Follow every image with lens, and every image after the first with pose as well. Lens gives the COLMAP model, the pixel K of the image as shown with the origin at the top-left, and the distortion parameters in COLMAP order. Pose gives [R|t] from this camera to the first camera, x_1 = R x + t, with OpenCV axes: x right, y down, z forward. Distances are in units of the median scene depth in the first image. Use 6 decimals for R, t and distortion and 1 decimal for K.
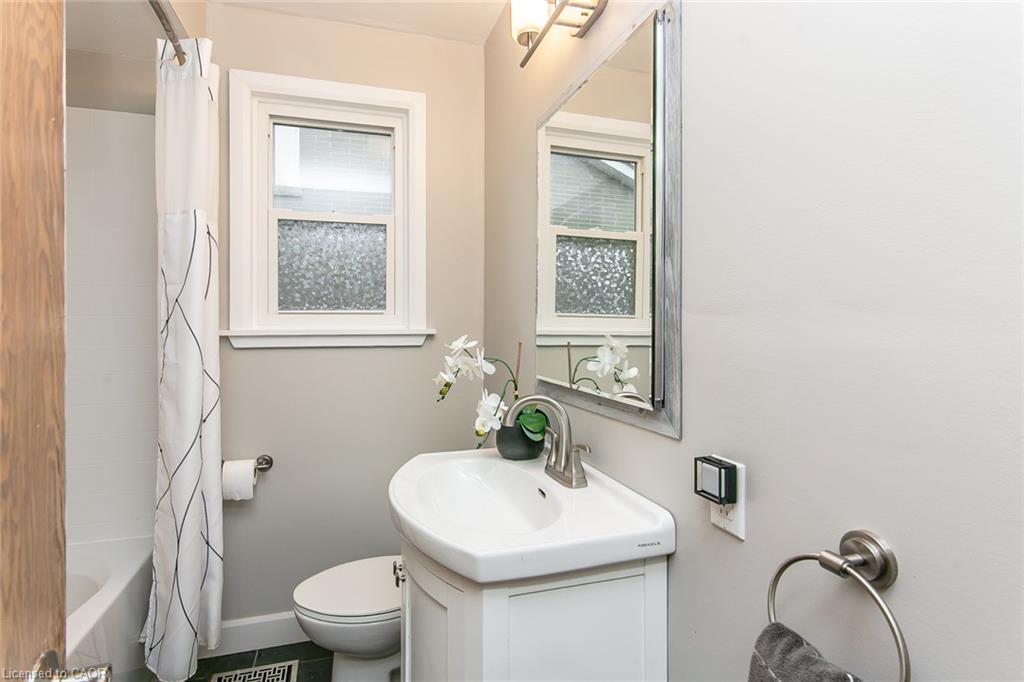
lens RADIAL K [[530.1, 0, 517.6], [0, 530.1, 317.8], [0, 0, 1]] dist [-0.000146, -0.000337]
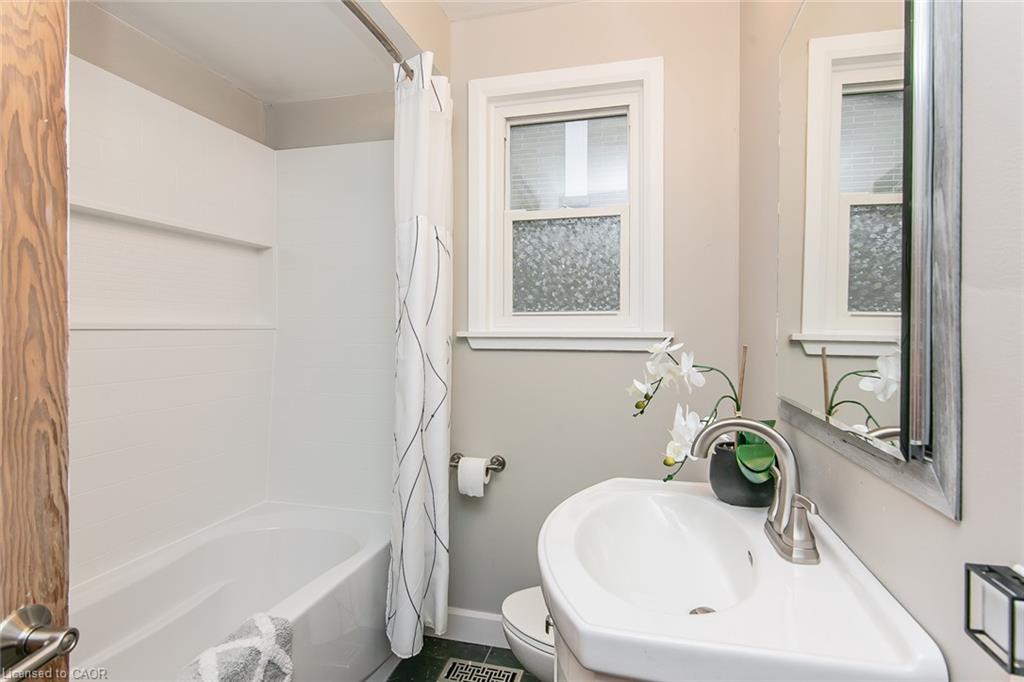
lens RADIAL K [[549.1, 0, 512.4], [0, 549.1, 327.7], [0, 0, 1]] dist [-0.000672, -0.001690]
pose [[0.842720, -0.000067, -0.538352, 0.138541], [0.000484, 1.000000, 0.000633, 0.019044], [0.538352, -0.000794, 0.842720, 0.173123]]
